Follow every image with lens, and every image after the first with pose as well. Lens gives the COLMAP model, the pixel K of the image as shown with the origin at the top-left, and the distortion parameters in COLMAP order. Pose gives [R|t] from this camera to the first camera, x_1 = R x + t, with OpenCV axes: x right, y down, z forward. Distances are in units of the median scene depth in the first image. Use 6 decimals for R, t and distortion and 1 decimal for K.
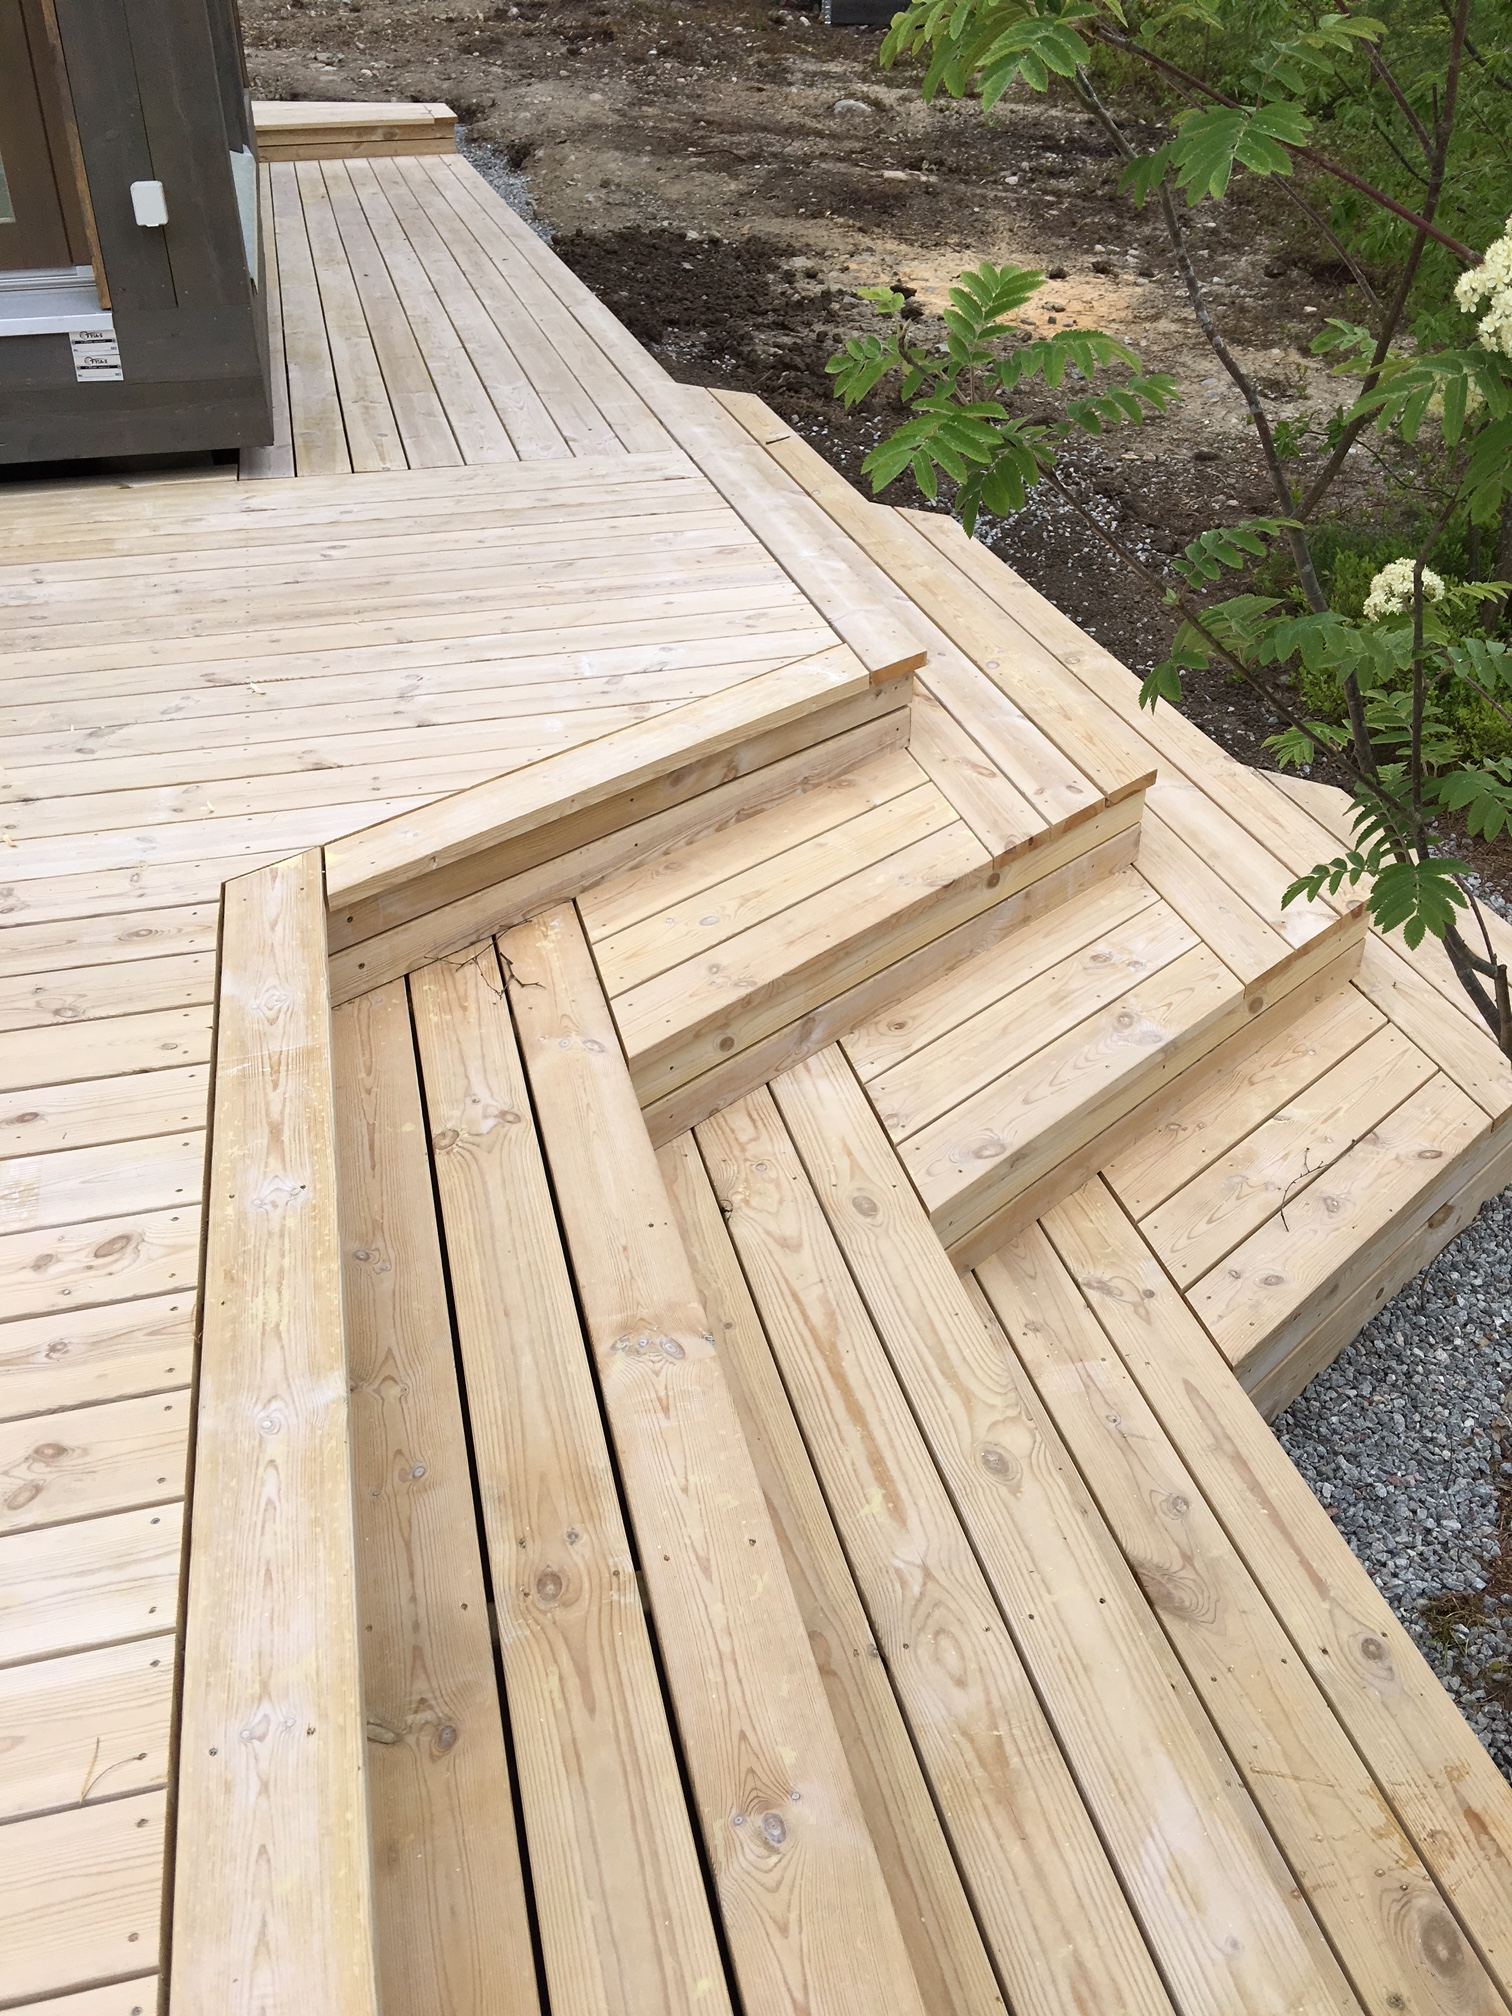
lens RADIAL K [[1629.0, 0, 756.0], [0, 1629.0, 1008.0], [0, 0, 1]] dist [0.083818, -0.121696]
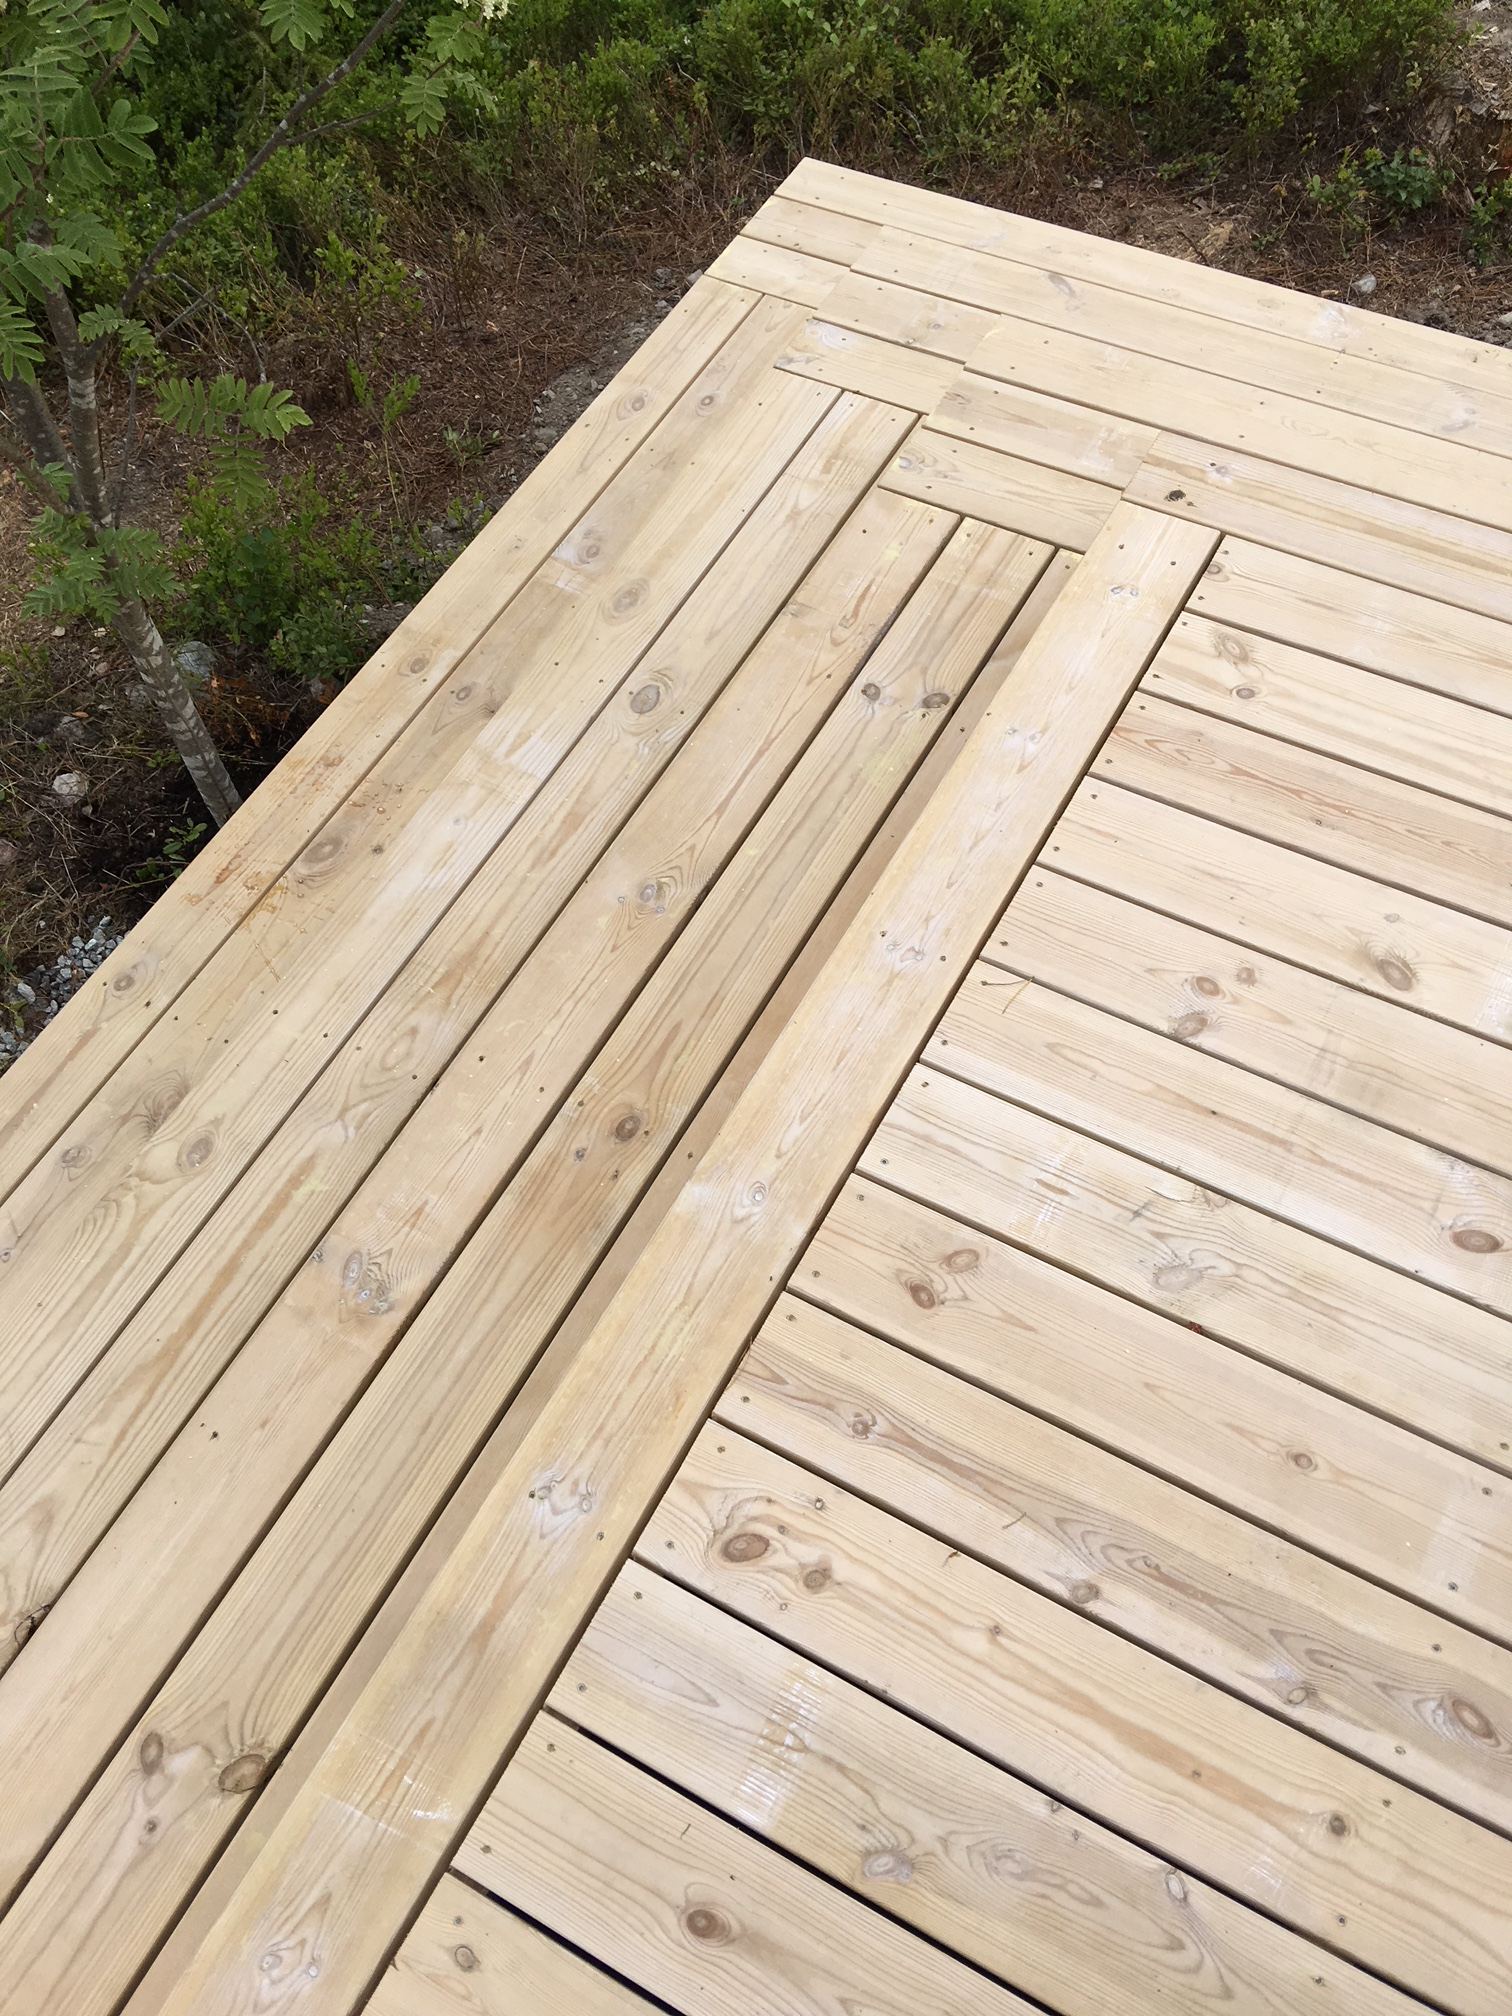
lens RADIAL K [[1629.0, 0, 756.0], [0, 1629.0, 1008.0], [0, 0, 1]] dist [0.083818, -0.121696]
pose [[-0.716210, -0.577212, 0.392262, -0.522512], [0.438072, 0.065704, 0.896536, -0.576635], [-0.543264, 0.813947, 0.205803, 0.555619]]
